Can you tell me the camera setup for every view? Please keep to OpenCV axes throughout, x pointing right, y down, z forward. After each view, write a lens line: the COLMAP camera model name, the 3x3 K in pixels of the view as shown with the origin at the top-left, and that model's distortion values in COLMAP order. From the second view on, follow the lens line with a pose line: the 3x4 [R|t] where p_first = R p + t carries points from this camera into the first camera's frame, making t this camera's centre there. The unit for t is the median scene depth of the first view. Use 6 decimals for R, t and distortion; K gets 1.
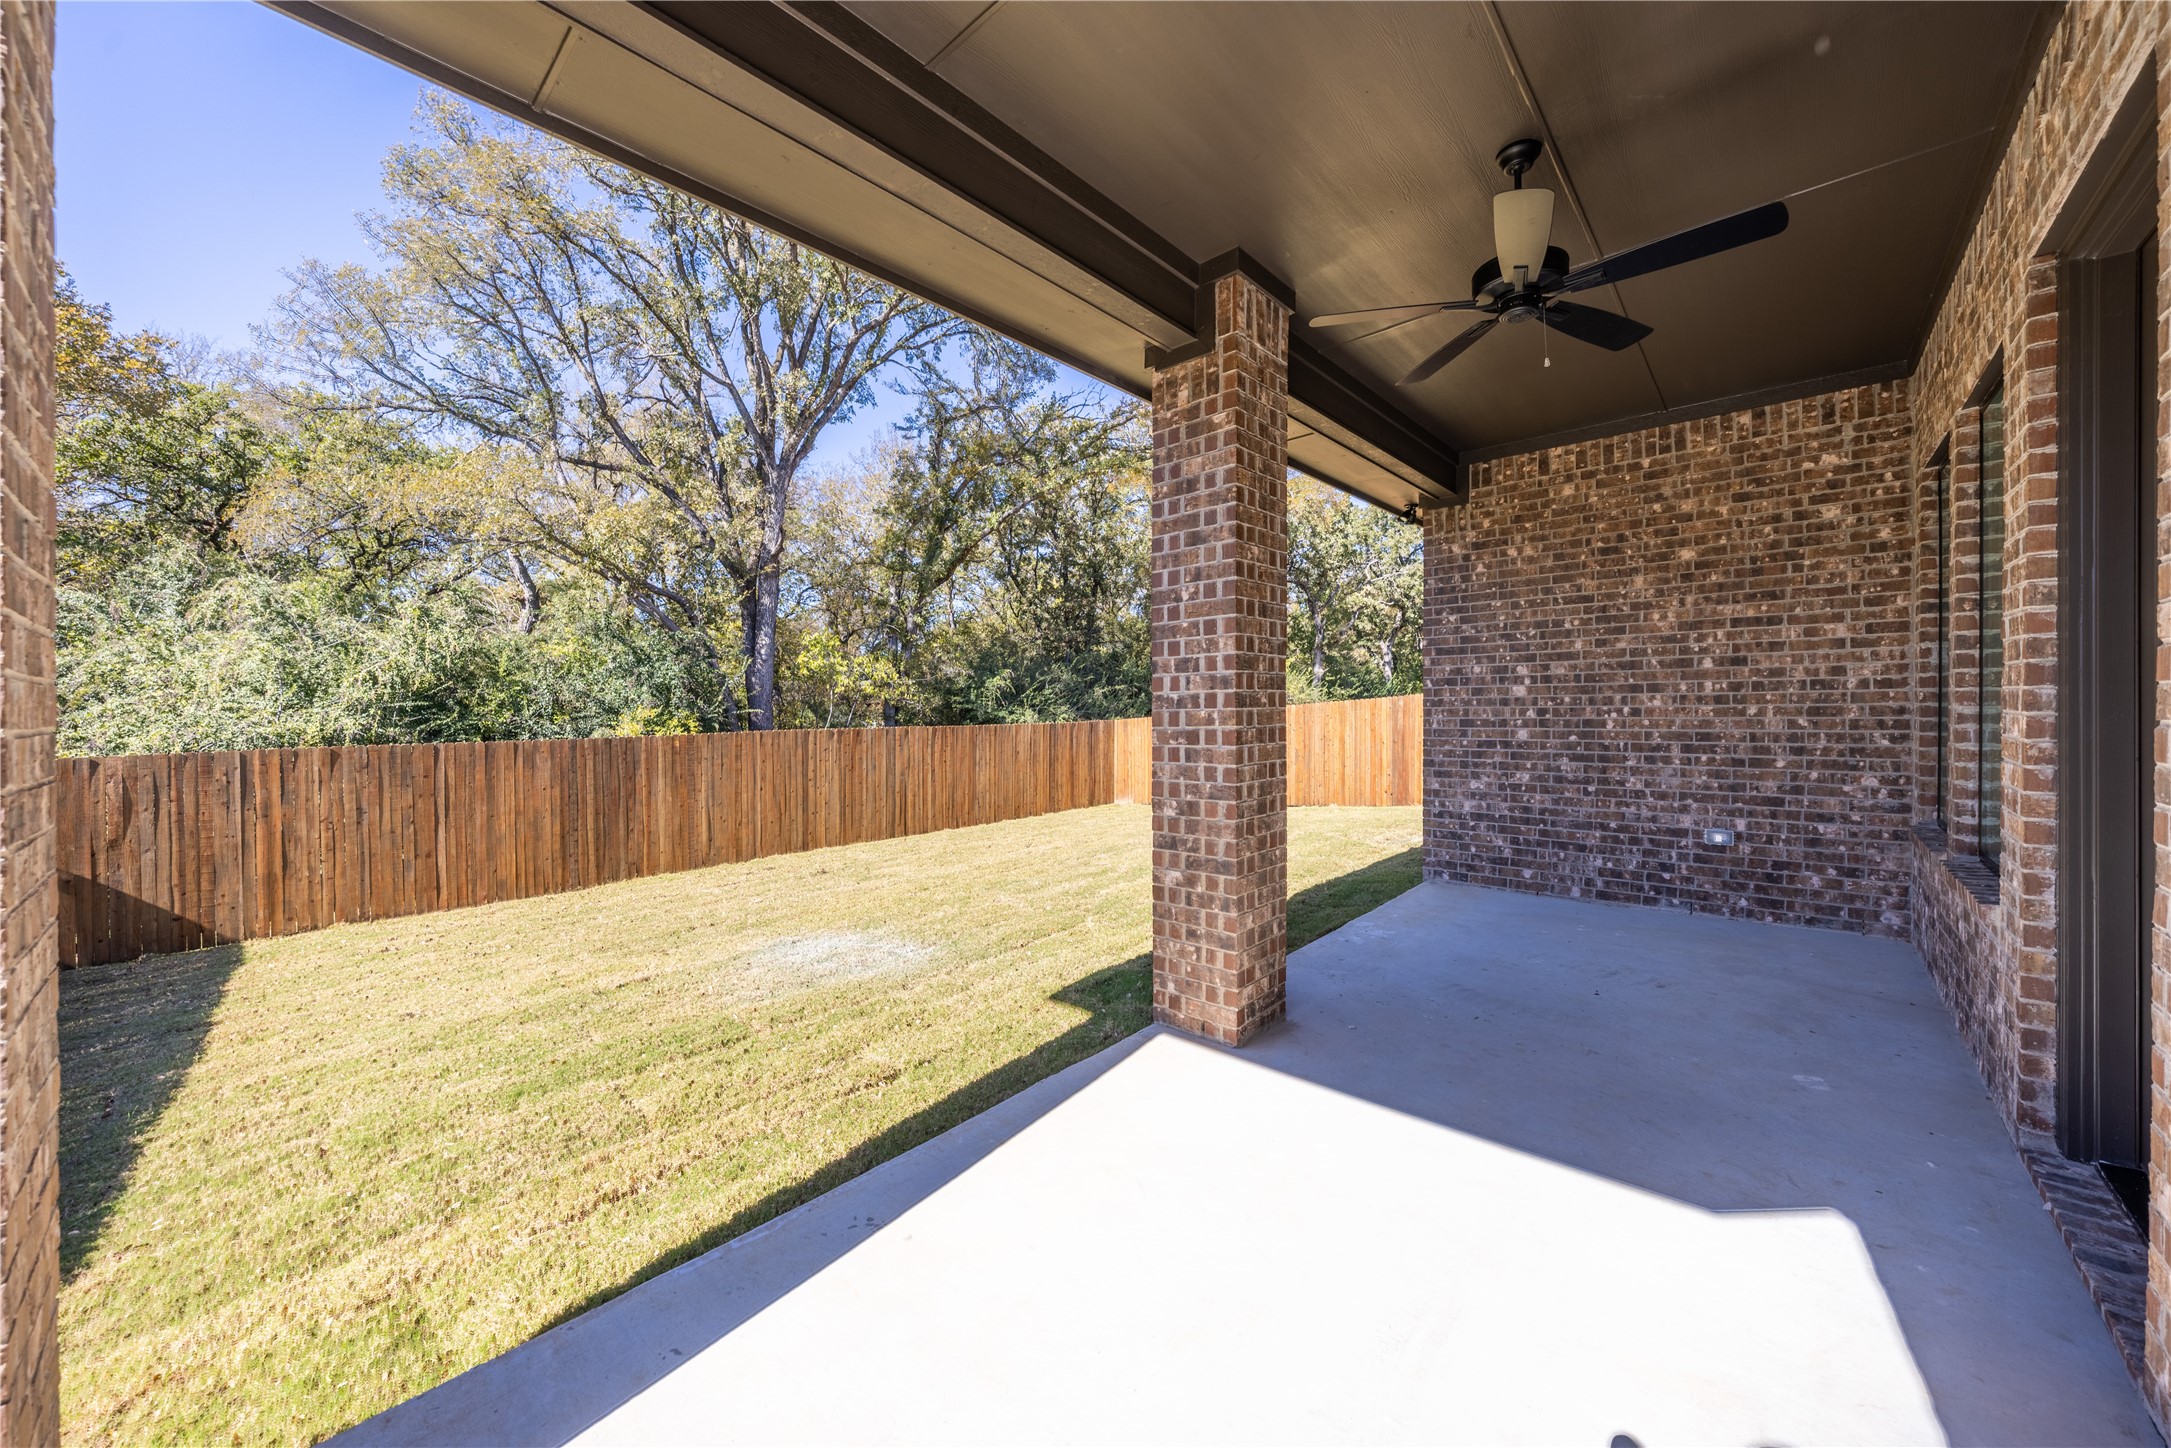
lens RADIAL K [[772.1, 0, 1079.5], [0, 772.1, 708.0], [0, 0, 1]] dist [-0.001063, -0.000046]
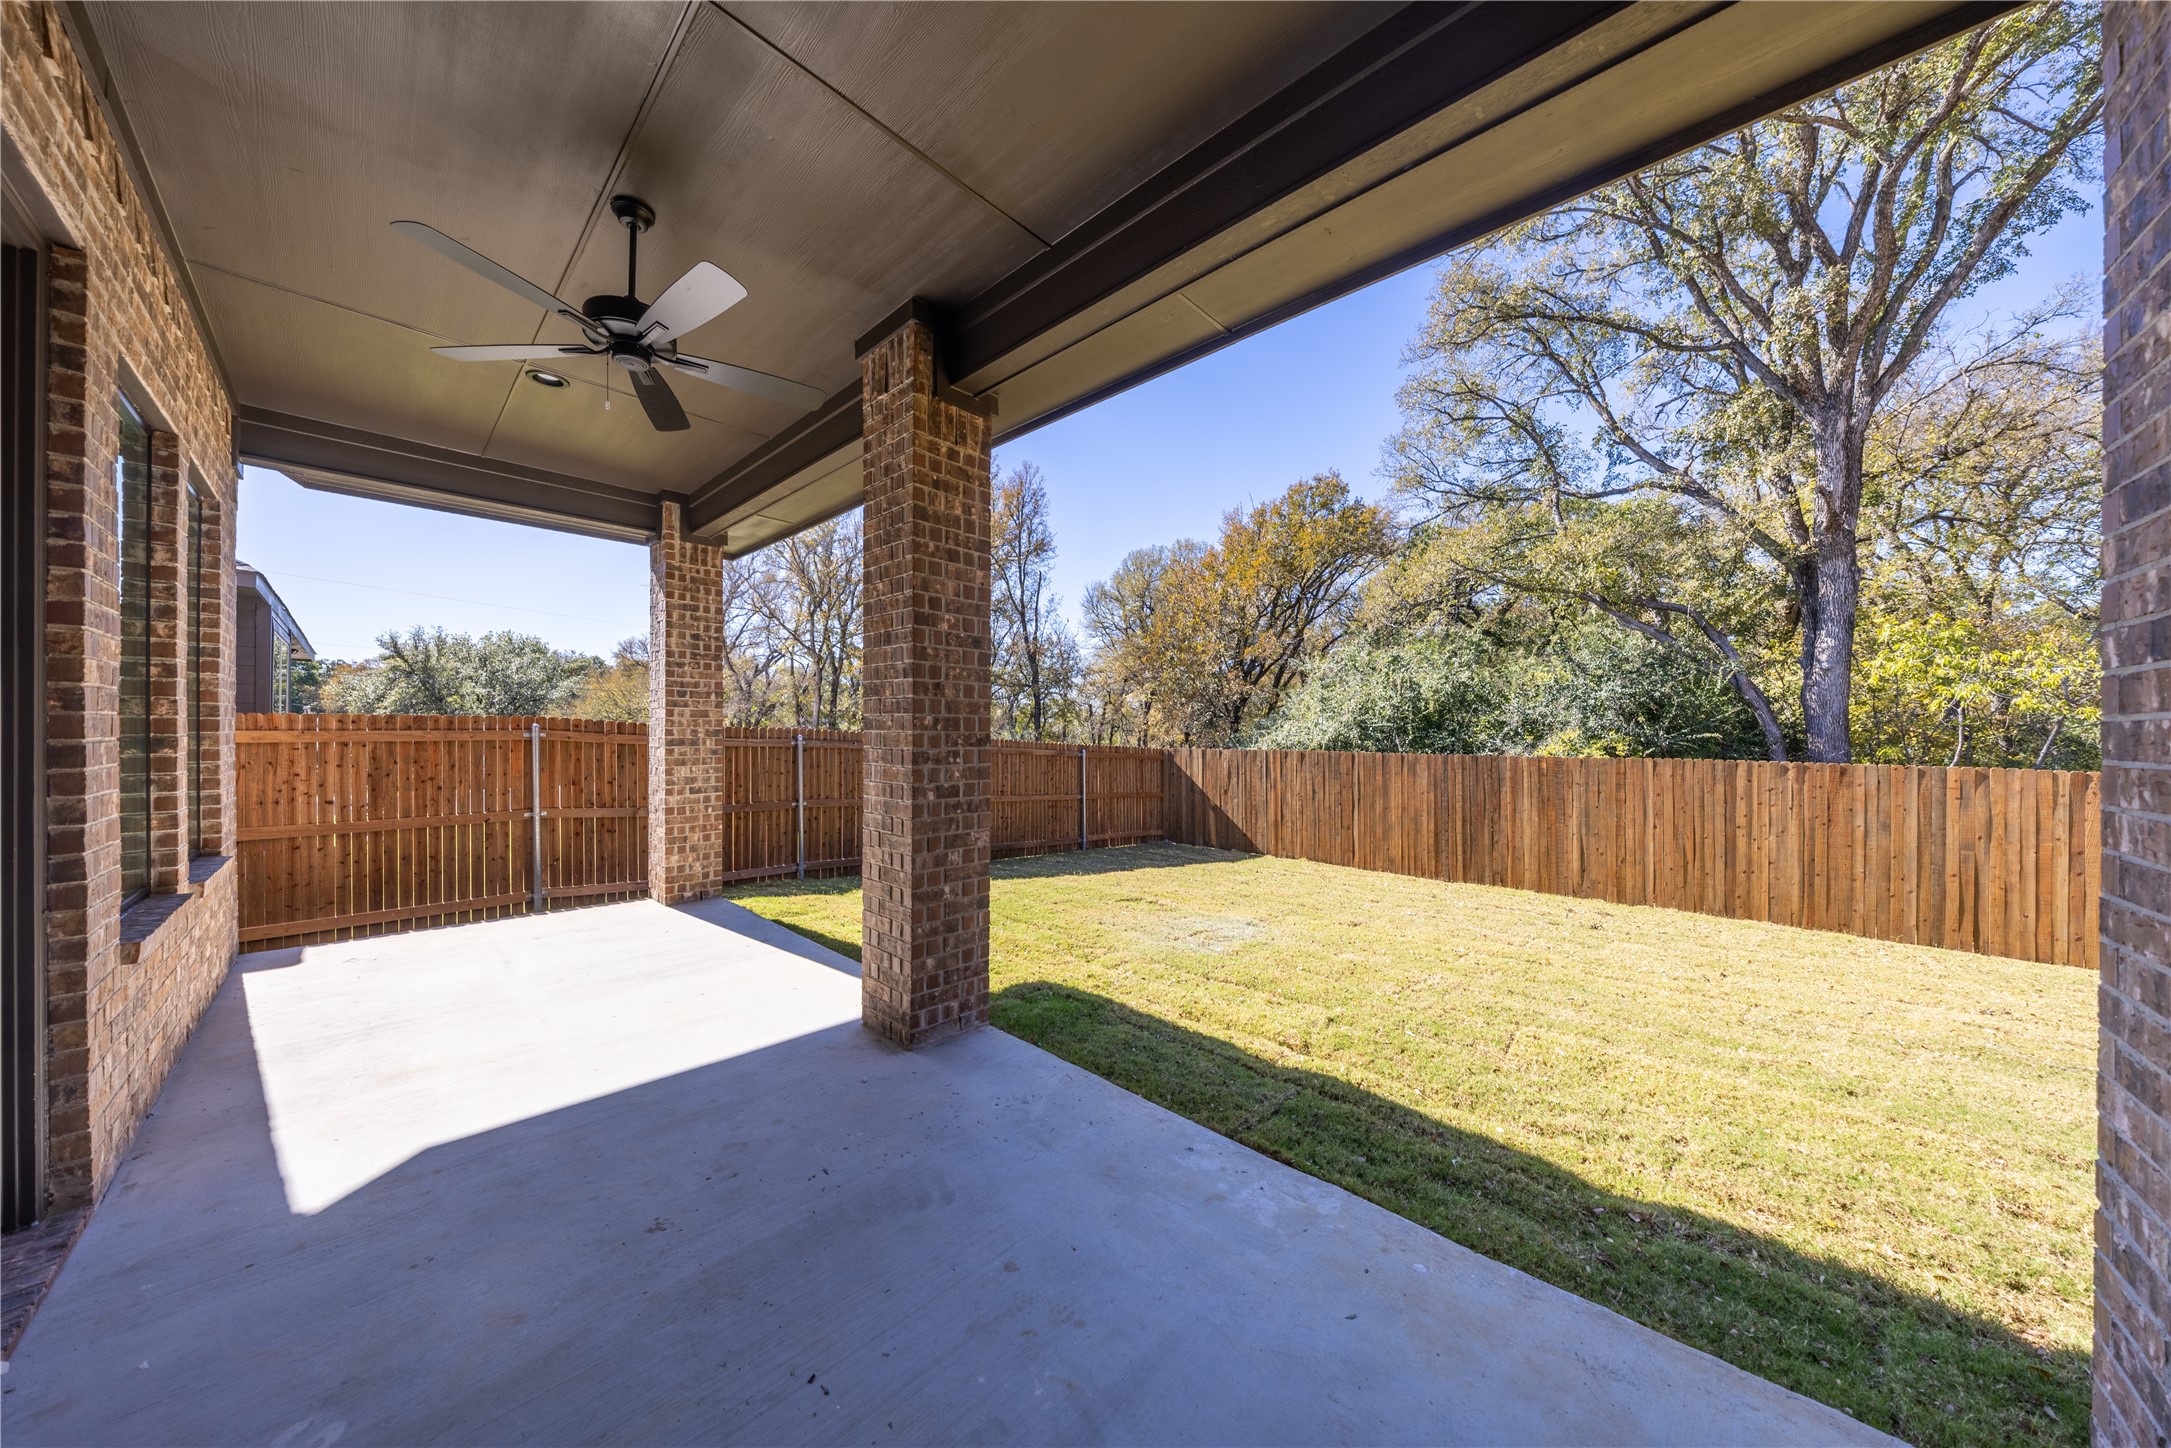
lens RADIAL K [[681.5, 0, 1078.7], [0, 681.5, 727.4], [0, 0, 1]] dist [-0.008142, 0.000015]
pose [[-0.014487, 0.008139, -0.999862, 0.403308], [-0.009620, 0.999919, 0.008279, -0.005573], [0.999849, 0.009738, -0.014407, 0.440725]]
